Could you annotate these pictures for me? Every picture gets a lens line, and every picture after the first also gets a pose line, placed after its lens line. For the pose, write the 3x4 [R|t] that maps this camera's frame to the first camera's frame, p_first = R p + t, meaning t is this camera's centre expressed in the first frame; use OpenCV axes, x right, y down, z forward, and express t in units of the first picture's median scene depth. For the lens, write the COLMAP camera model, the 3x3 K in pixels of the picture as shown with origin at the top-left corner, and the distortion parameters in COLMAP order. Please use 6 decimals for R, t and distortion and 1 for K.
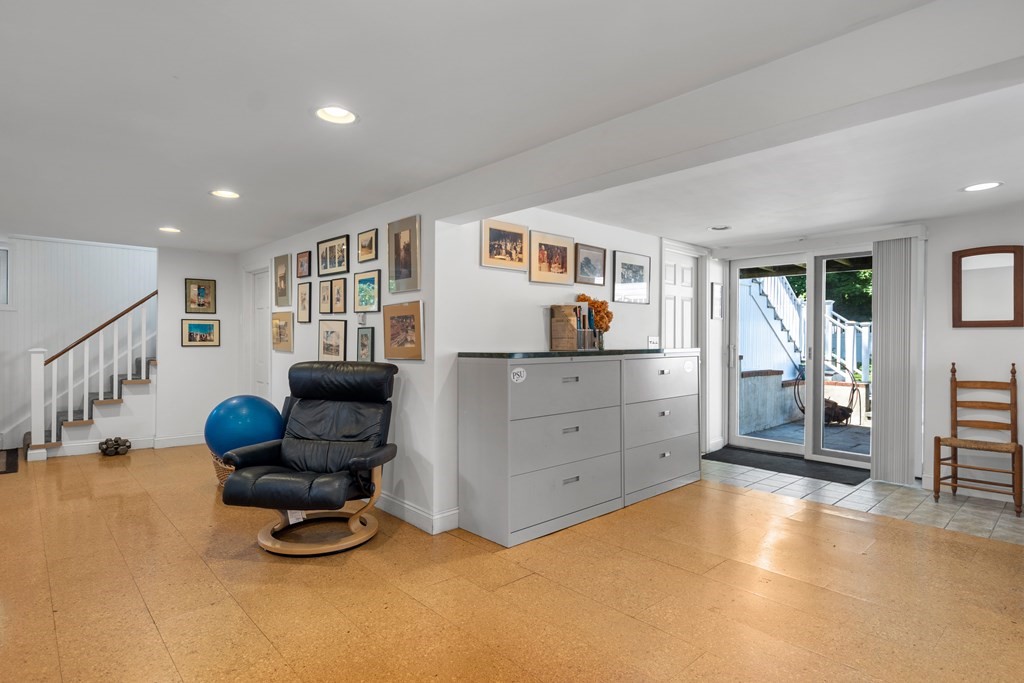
lens RADIAL K [[538.2, 0, 509.9], [0, 538.2, 347.3], [0, 0, 1]] dist [0.020080, 0.000688]
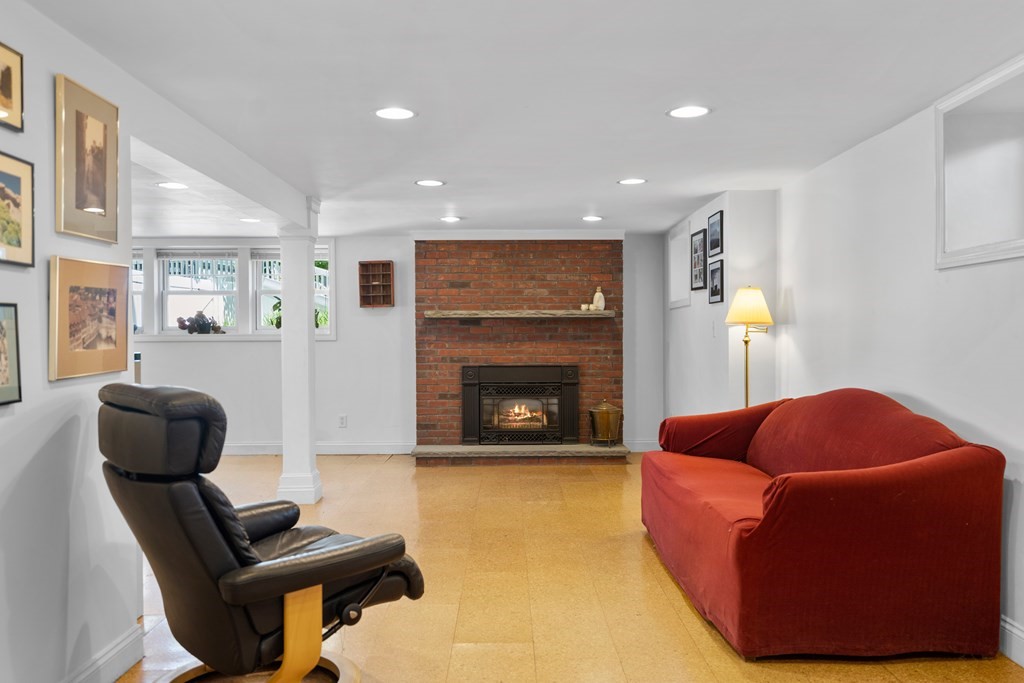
lens RADIAL K [[855.3, 0, 511.9], [0, 855.3, 337.8], [0, 0, 1]] dist [-0.000961, -0.000383]
pose [[-0.734581, -0.009531, 0.678454, -1.028515], [-0.000343, 0.999906, 0.013675, -0.023391], [-0.678521, 0.009813, -0.734516, 1.330559]]
